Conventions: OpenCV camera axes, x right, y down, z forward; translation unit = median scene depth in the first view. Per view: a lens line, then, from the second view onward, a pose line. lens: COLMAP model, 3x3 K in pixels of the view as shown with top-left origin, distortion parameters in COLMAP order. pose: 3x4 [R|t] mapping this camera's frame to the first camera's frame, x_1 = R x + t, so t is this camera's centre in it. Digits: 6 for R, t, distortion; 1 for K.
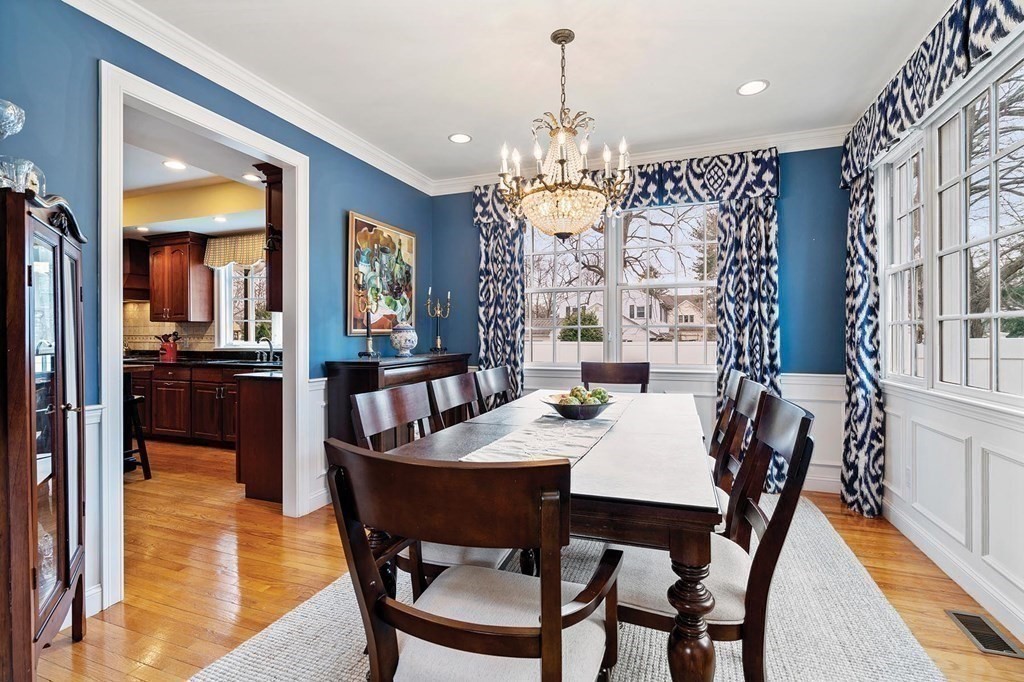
lens RADIAL K [[467.2, 0, 512.7], [0, 467.2, 337.5], [0, 0, 1]] dist [0.000377, -0.000046]
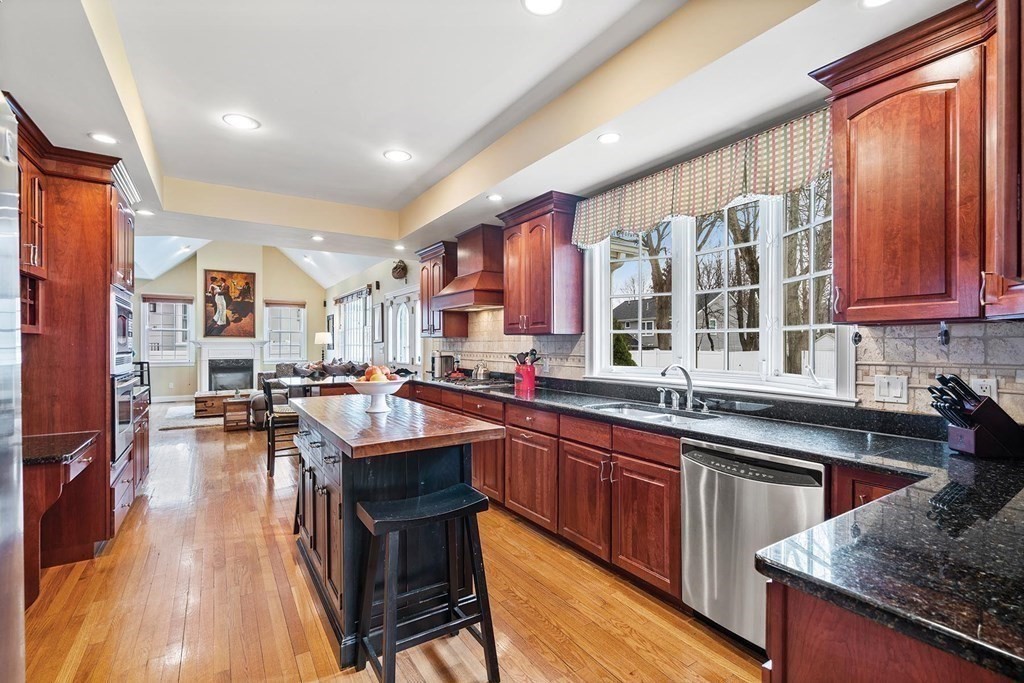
lens RADIAL K [[467.2, 0, 514.3], [0, 467.2, 347.8], [0, 0, 1]] dist [0.000377, -0.000046]
pose [[0.799178, 0.006800, -0.601056, -0.345026], [-0.003979, 0.999974, 0.006022, -0.019033], [0.601081, -0.002421, 0.799184, 0.452840]]
